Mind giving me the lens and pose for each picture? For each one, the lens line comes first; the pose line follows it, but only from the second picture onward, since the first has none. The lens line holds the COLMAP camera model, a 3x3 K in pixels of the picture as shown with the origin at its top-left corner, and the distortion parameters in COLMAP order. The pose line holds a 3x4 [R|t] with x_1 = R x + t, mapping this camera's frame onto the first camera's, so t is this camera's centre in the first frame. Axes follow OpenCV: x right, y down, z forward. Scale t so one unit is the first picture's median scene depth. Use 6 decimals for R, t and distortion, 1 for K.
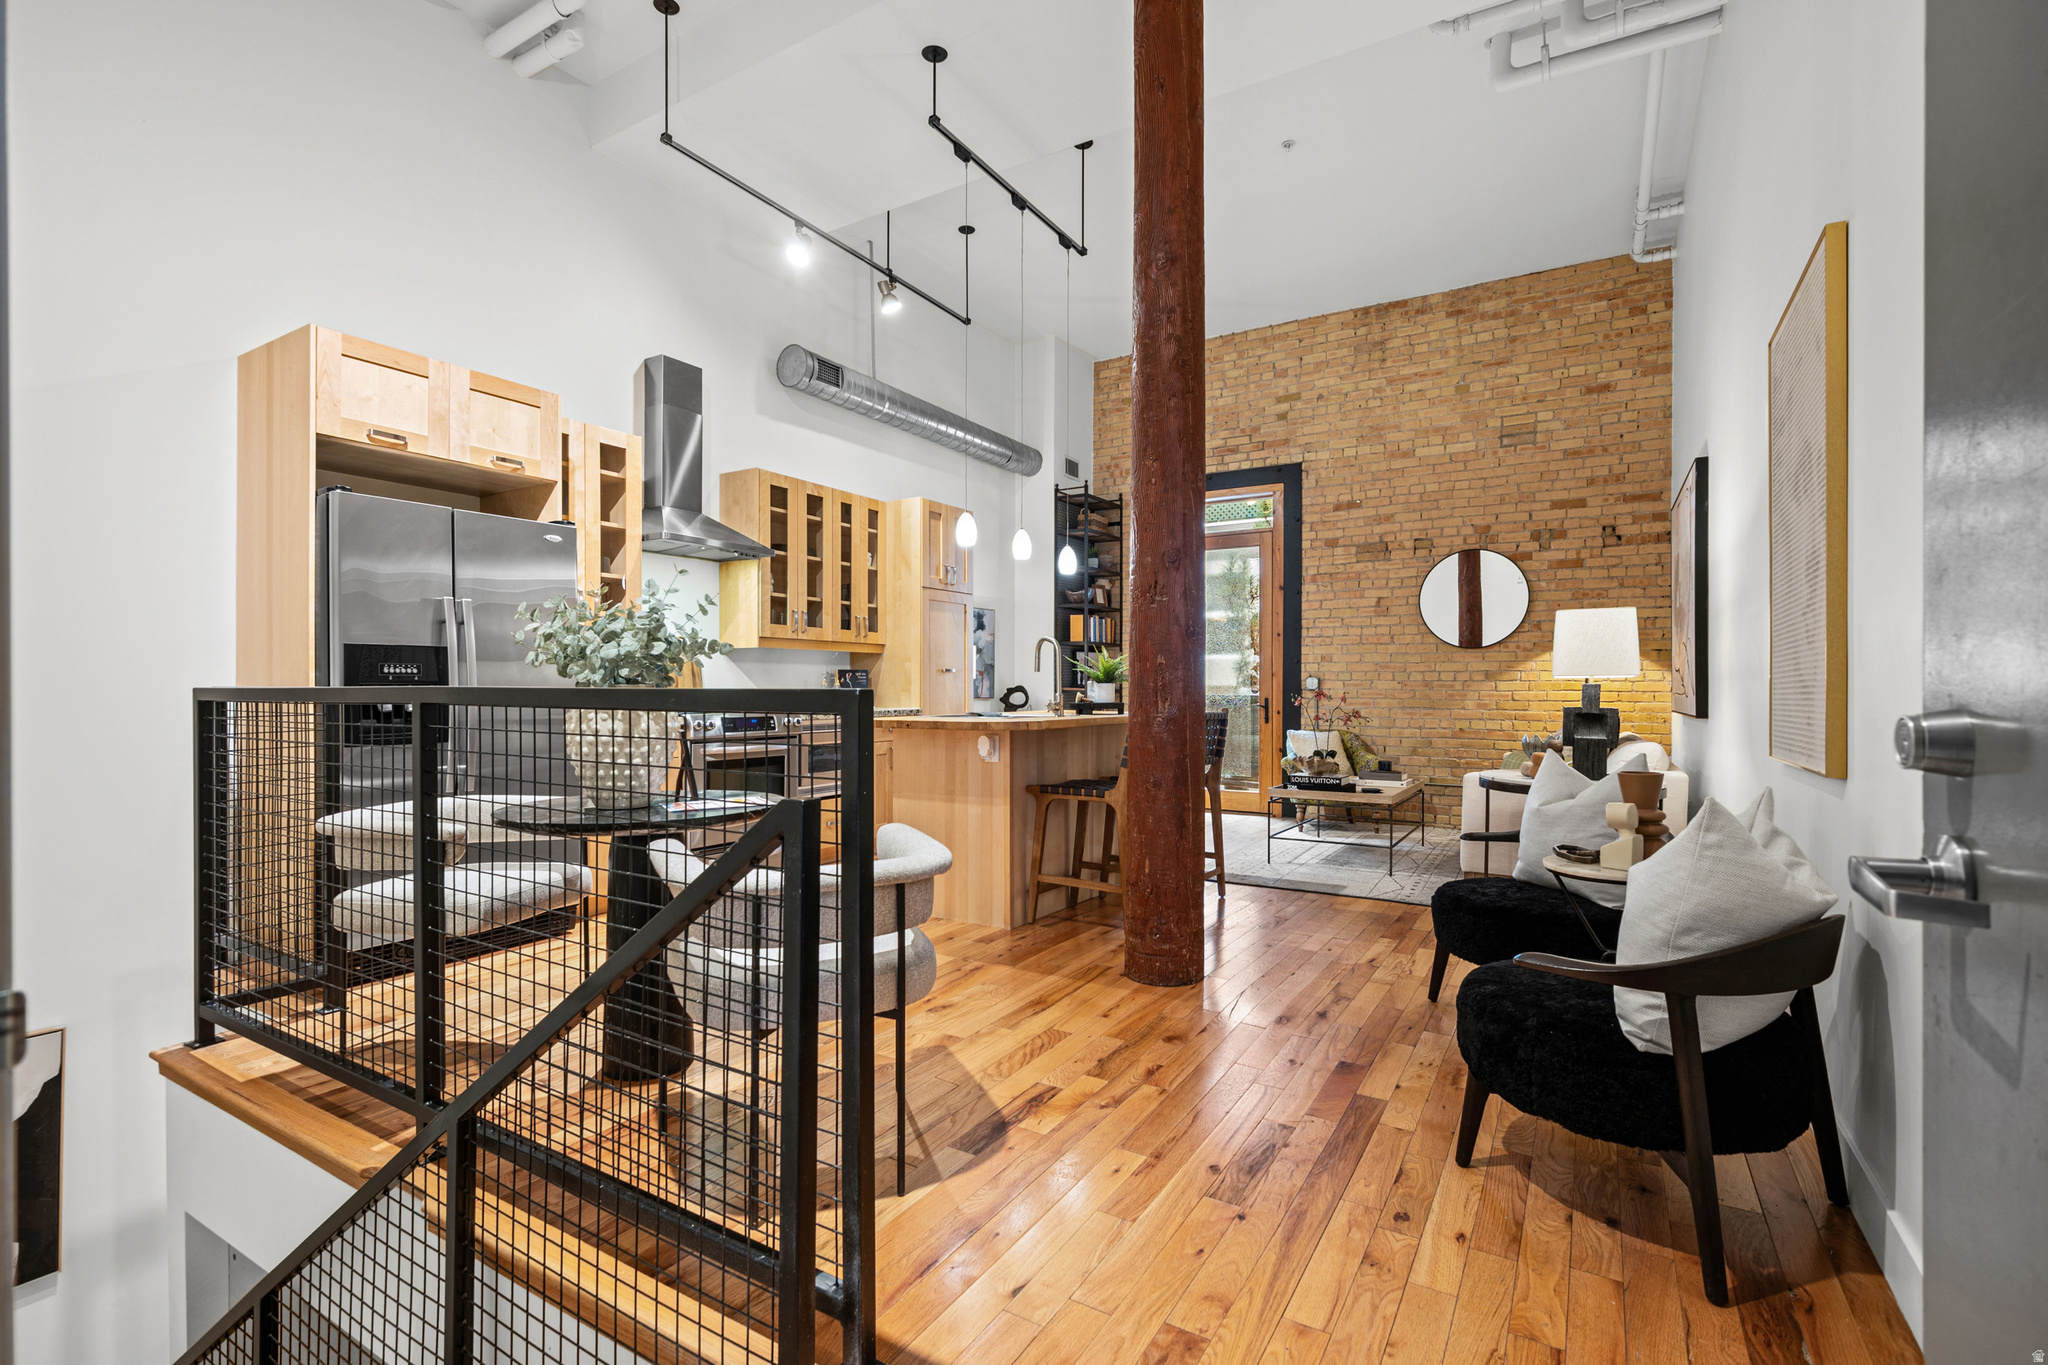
lens RADIAL K [[929.4, 0, 1014.3], [0, 929.4, 687.9], [0, 0, 1]] dist [-0.001221, -0.000640]
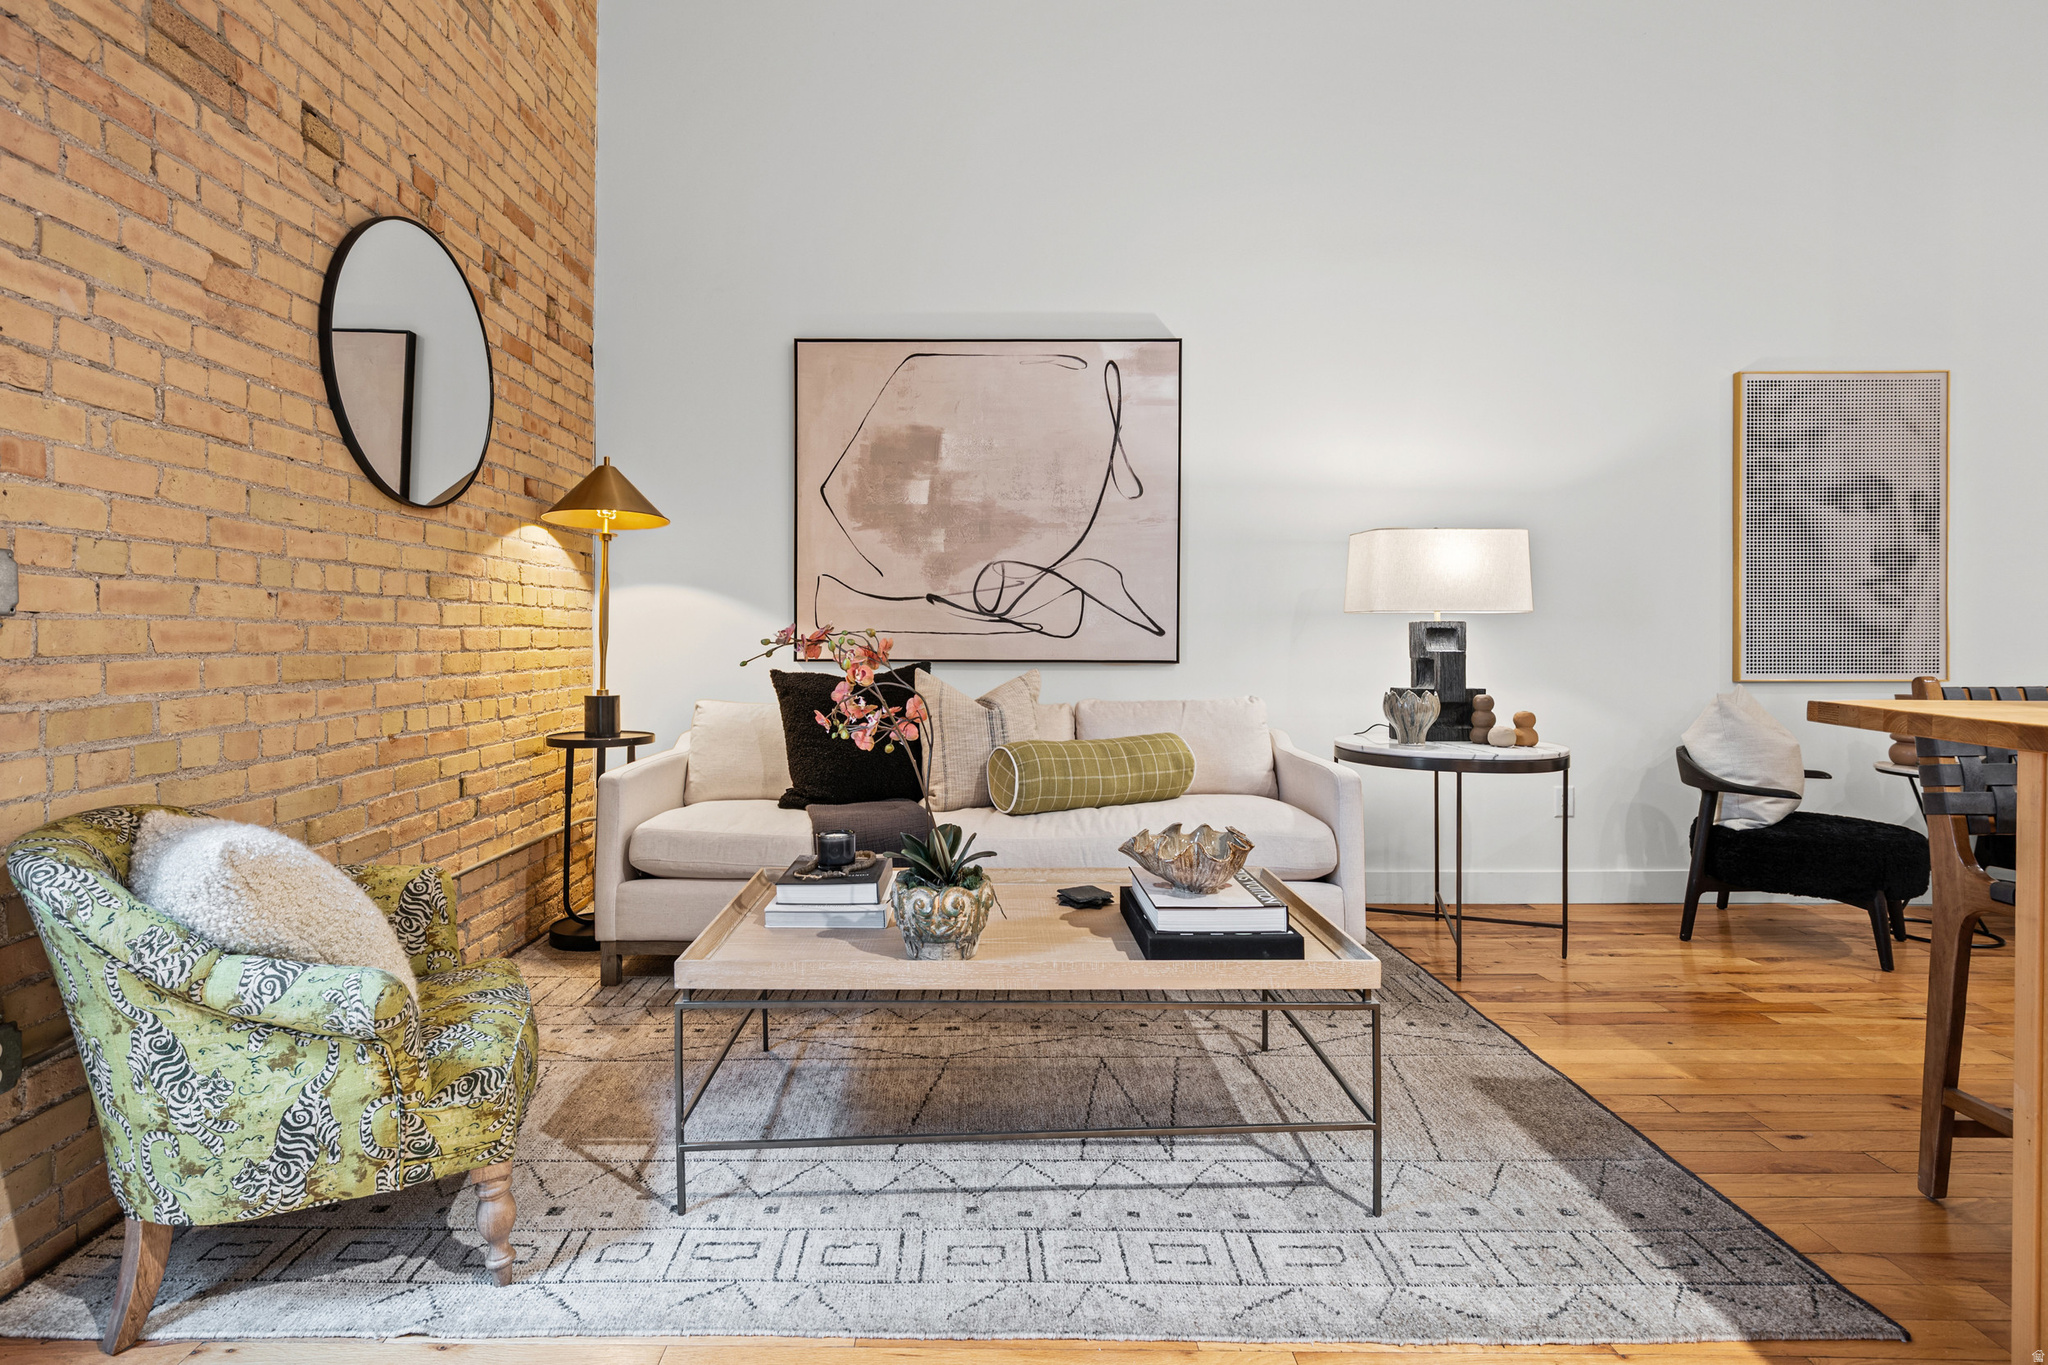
lens RADIAL K [[985.9, 0, 972.4], [0, 985.9, 644.7], [0, 0, 1]] dist [0.000452, -0.001629]
pose [[-0.511669, -0.013033, 0.859084, 0.061607], [-0.006393, 0.999915, 0.011361, 0.004811], [-0.859159, 0.000321, -0.511709, 1.059292]]
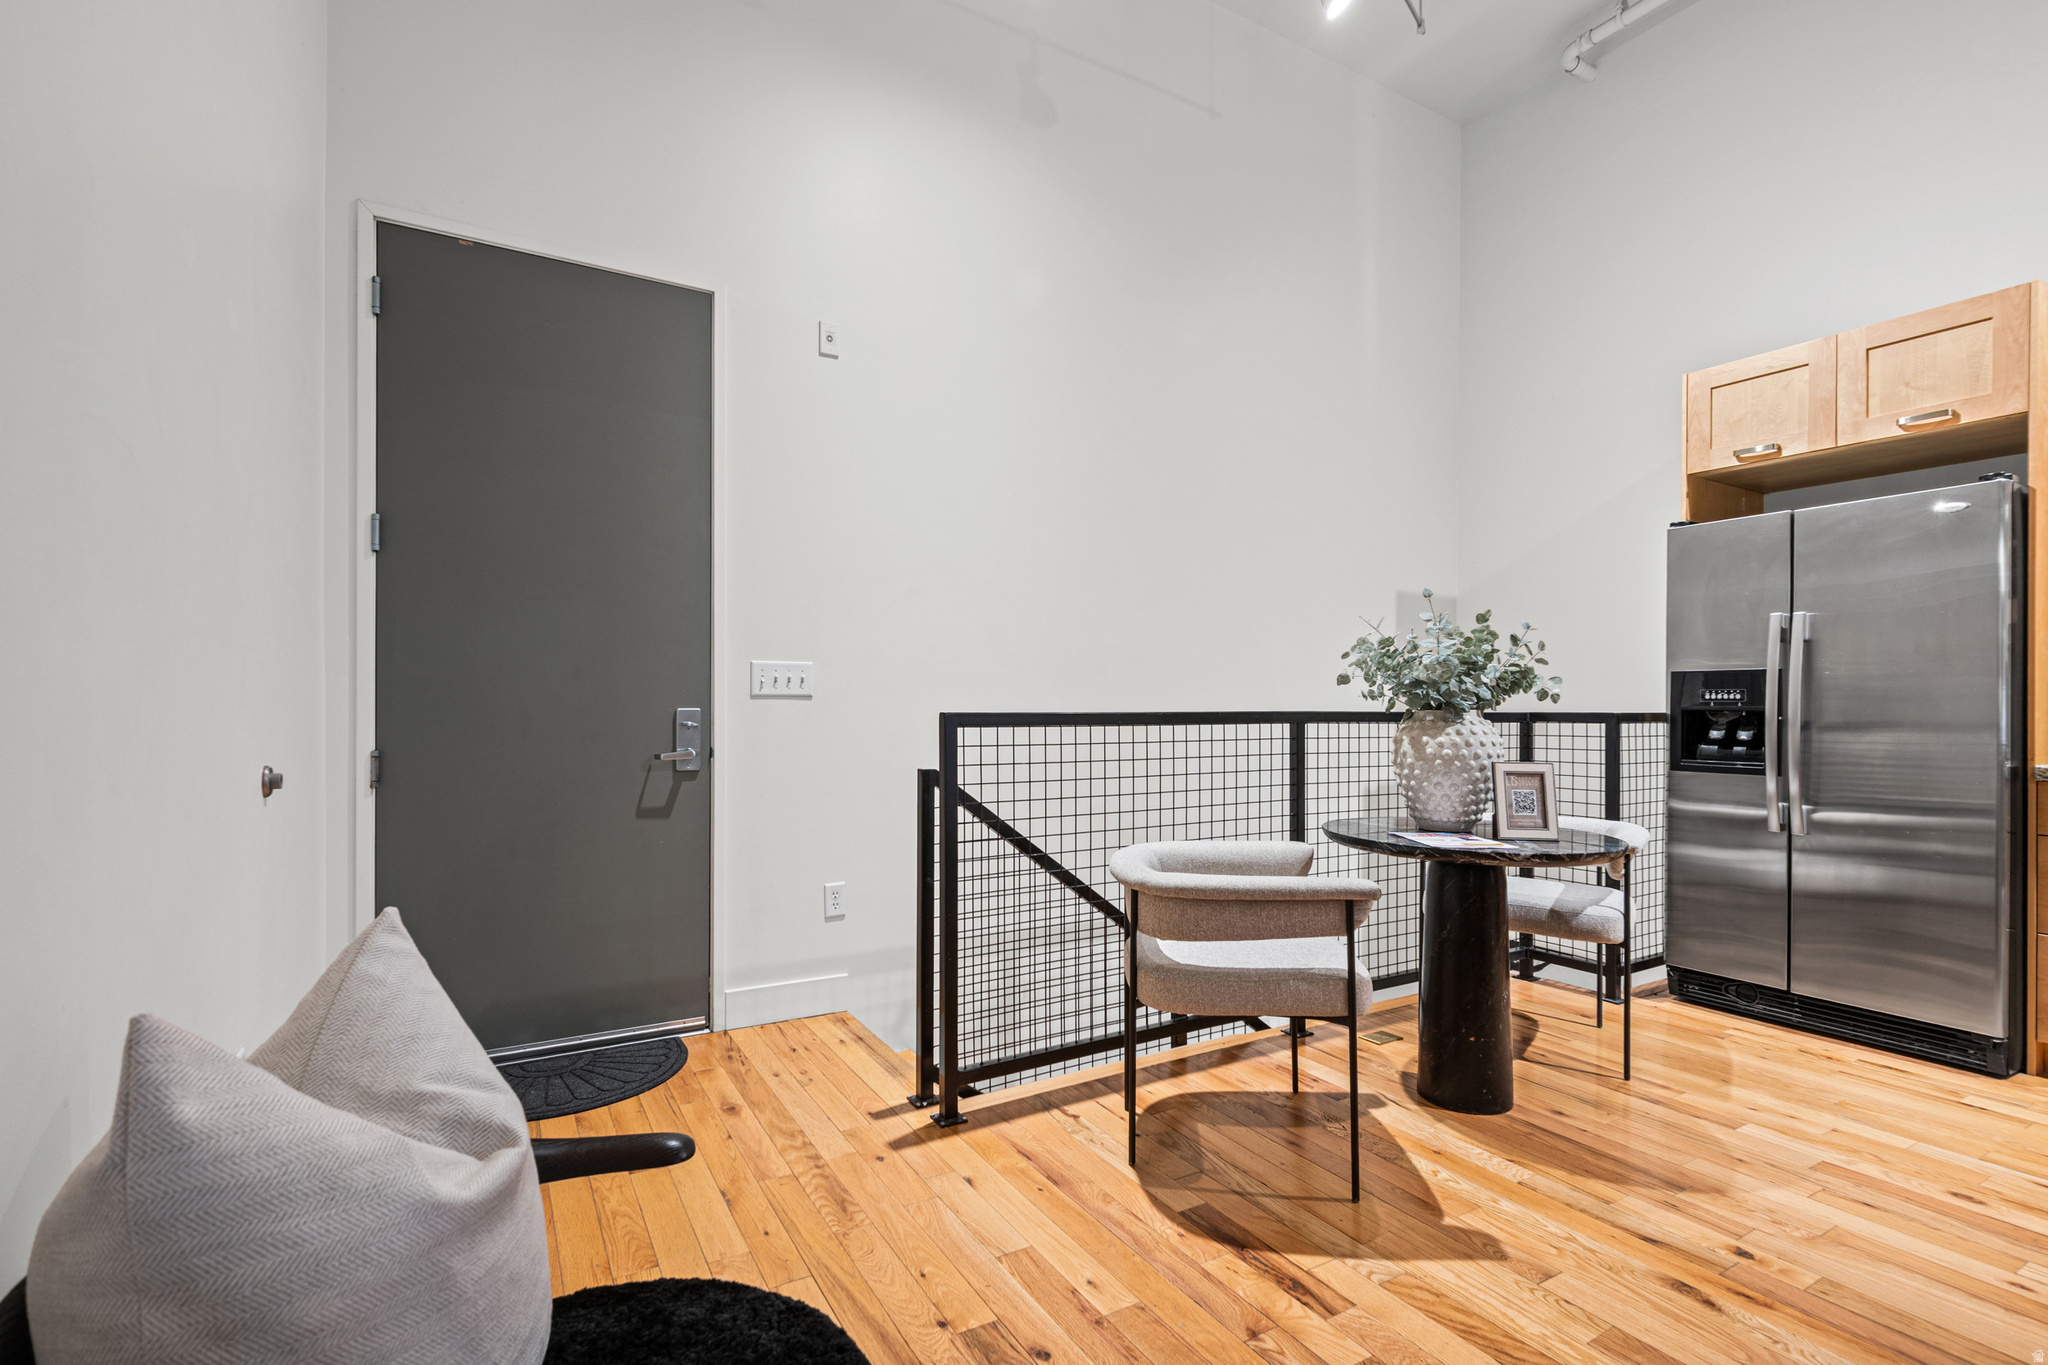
lens RADIAL K [[929.4, 0, 1014.3], [0, 929.4, 687.9], [0, 0, 1]] dist [-0.001221, -0.000640]
pose [[-0.455038, -0.020918, -0.890227, 0.270597], [-0.006121, 0.999774, -0.020363, -0.001862], [0.890451, -0.003816, -0.455063, 0.396170]]
